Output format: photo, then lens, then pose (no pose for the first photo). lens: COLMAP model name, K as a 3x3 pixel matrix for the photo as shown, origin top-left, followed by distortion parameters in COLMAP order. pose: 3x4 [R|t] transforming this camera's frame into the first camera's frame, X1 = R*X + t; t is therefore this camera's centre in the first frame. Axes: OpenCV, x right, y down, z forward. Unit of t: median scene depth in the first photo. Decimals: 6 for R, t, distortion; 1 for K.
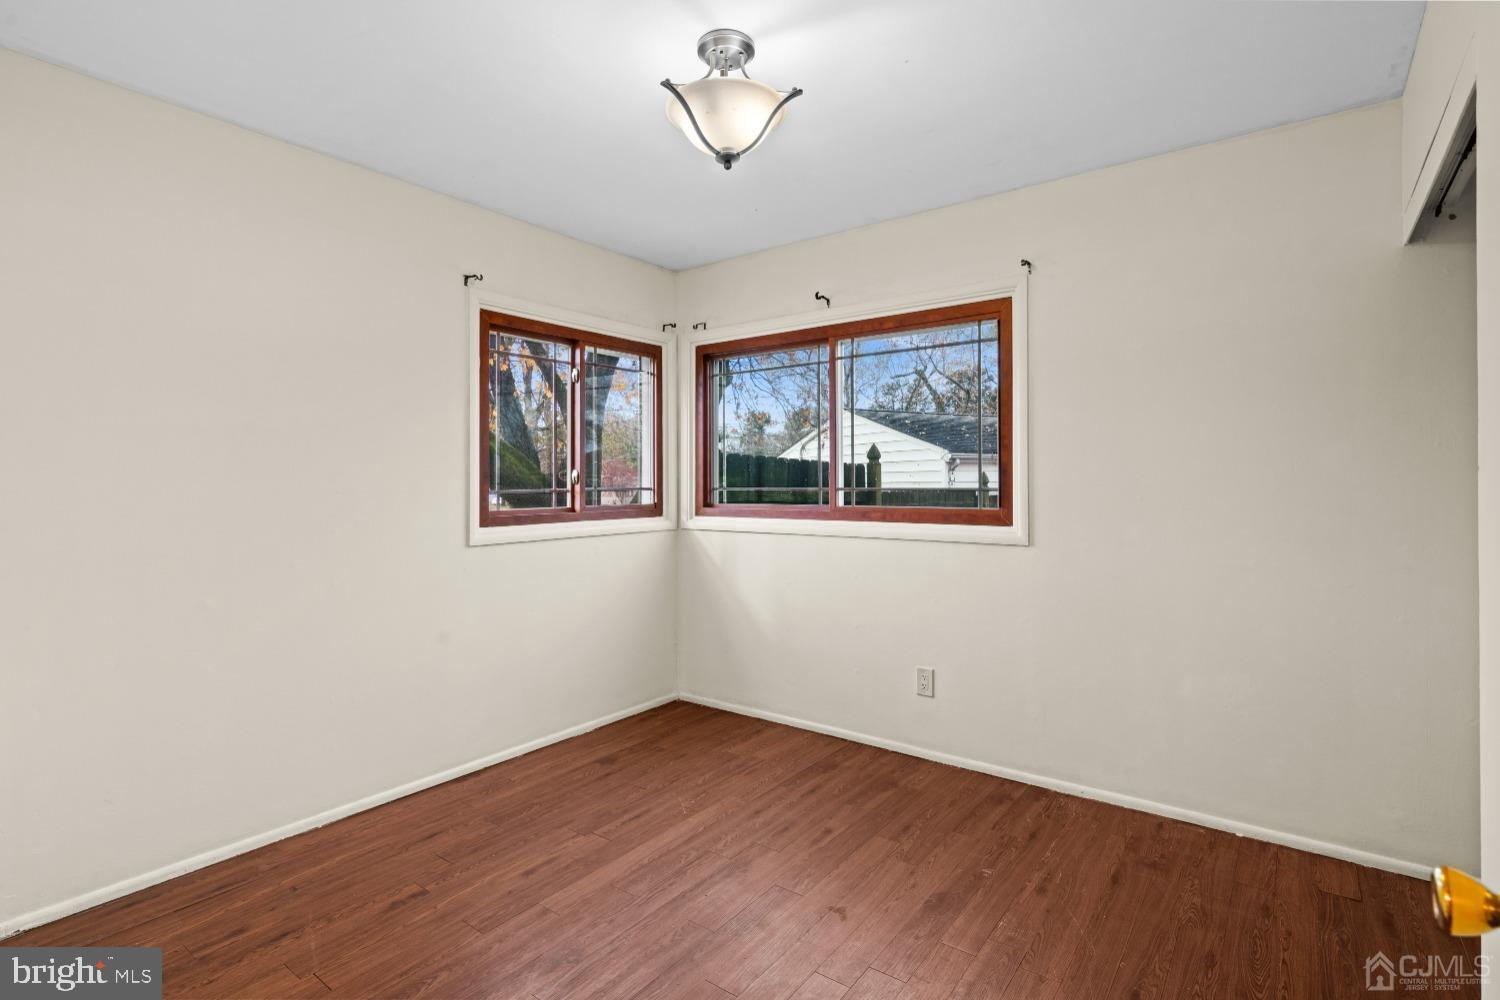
lens RADIAL K [[728.0, 0, 743.1], [0, 728.0, 487.8], [0, 0, 1]] dist [0.003042, -0.002739]
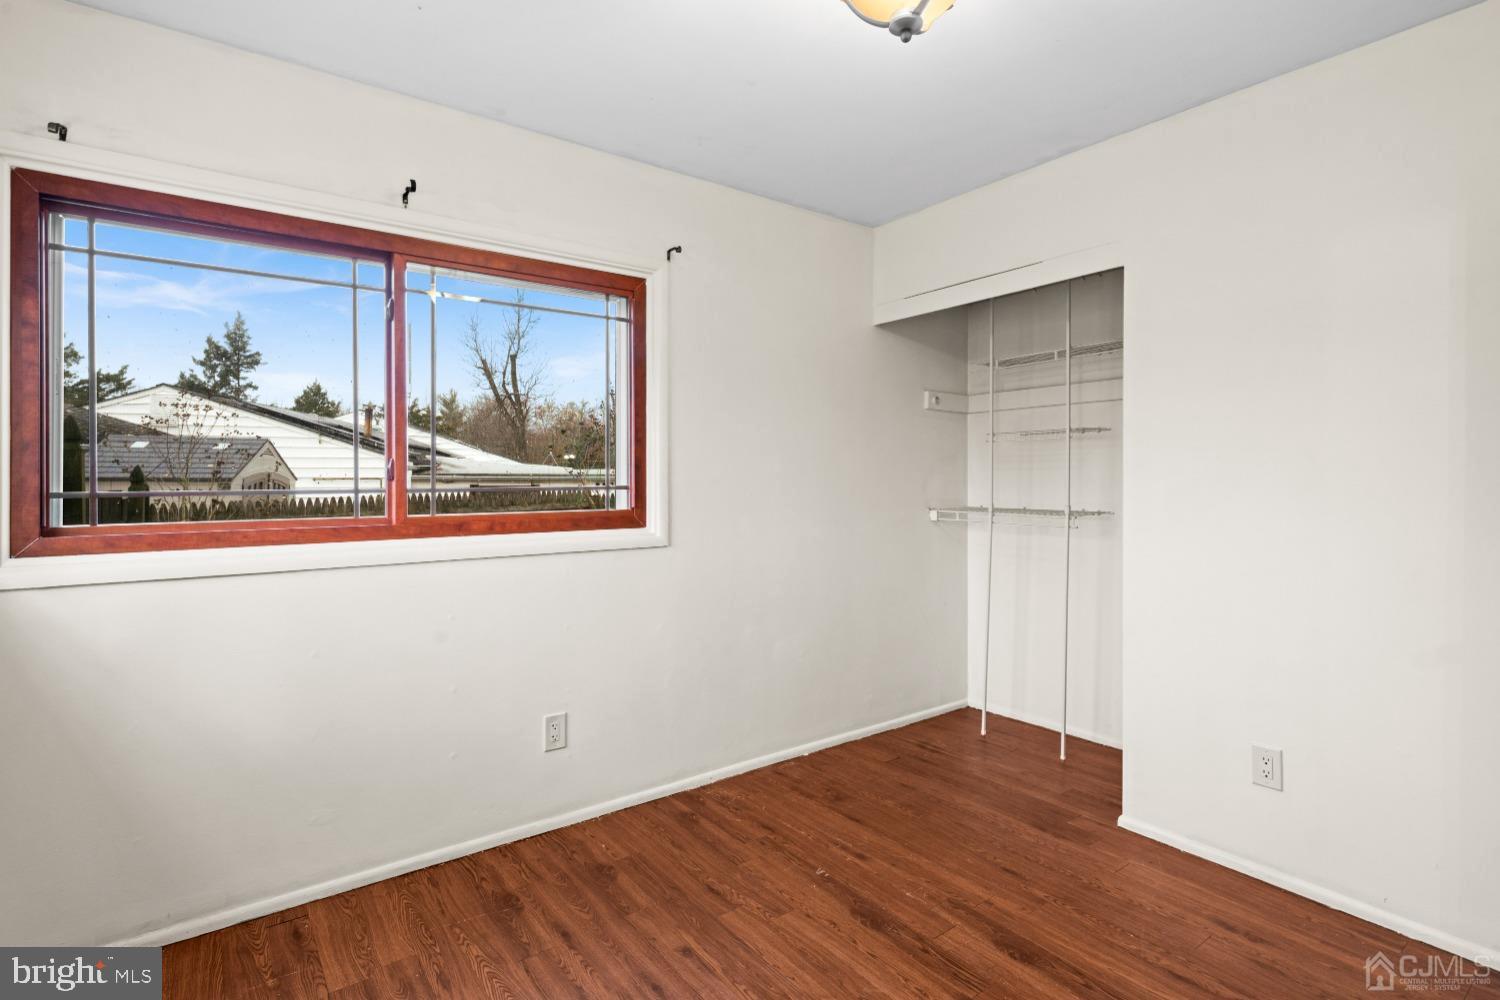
lens RADIAL K [[728.0, 0, 747.9], [0, 728.0, 488.5], [0, 0, 1]] dist [0.003042, -0.002739]
pose [[0.279989, -0.008208, 0.959968, -0.496314], [0.011824, 0.999917, 0.005101, 0.000437], [-0.959930, 0.009923, 0.280063, 0.634878]]
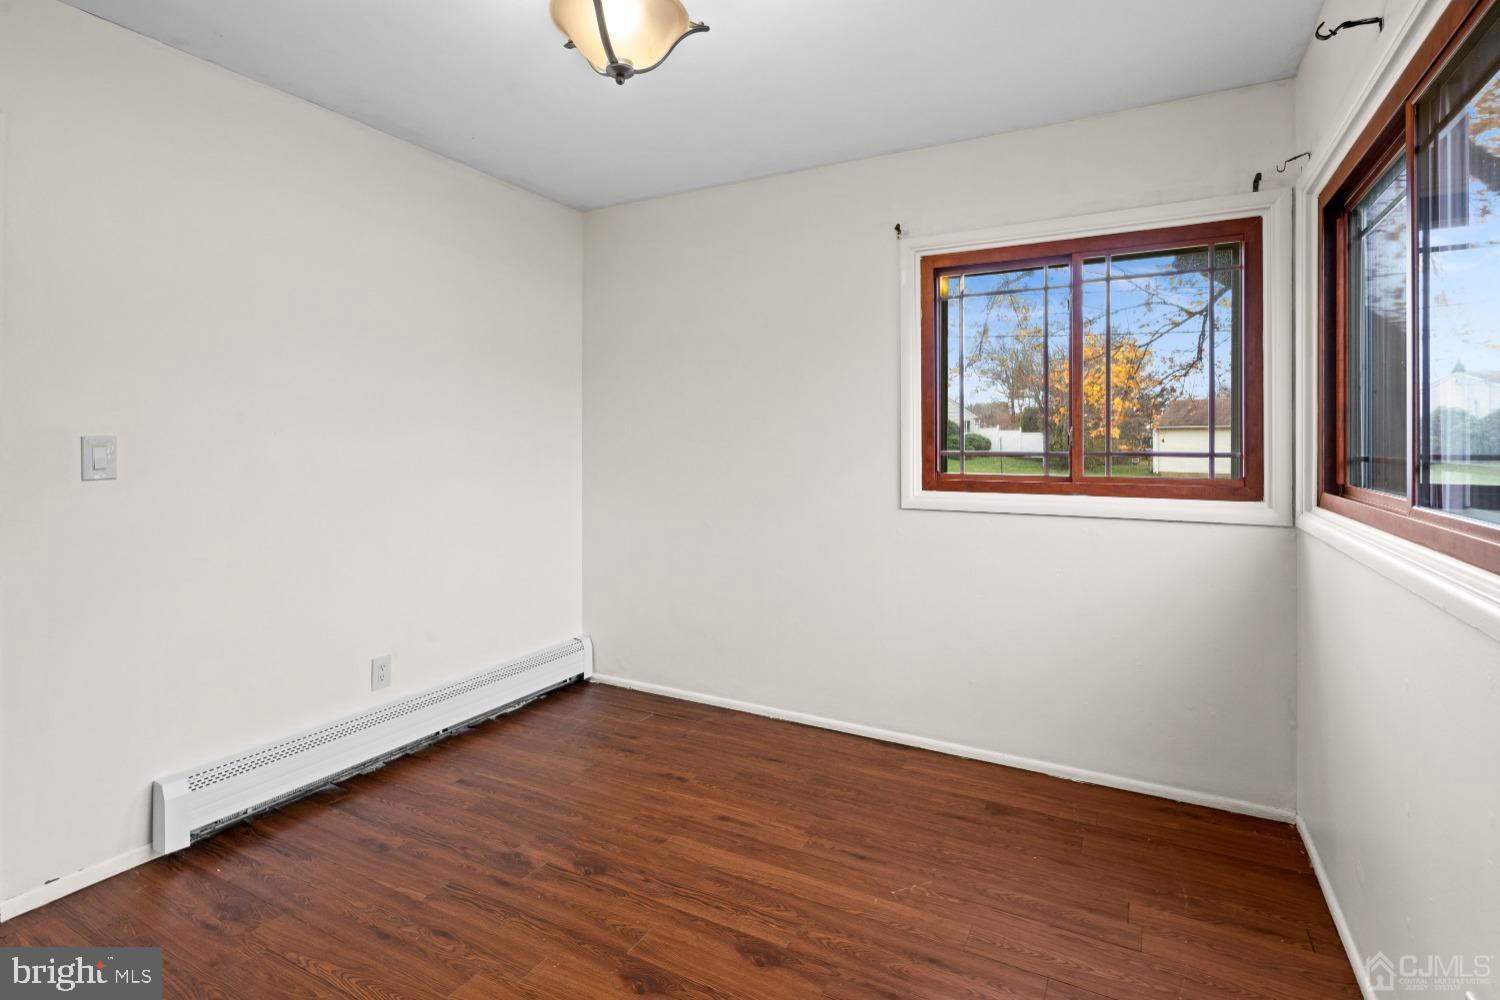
lens RADIAL K [[728.0, 0, 734.3], [0, 728.0, 444.4], [0, 0, 1]] dist [0.003042, -0.002739]
pose [[0.154314, 0.009779, -0.987973, 0.569681], [-0.014456, 0.999866, 0.007639, -0.008657], [0.987916, 0.013103, 0.154435, 0.666205]]
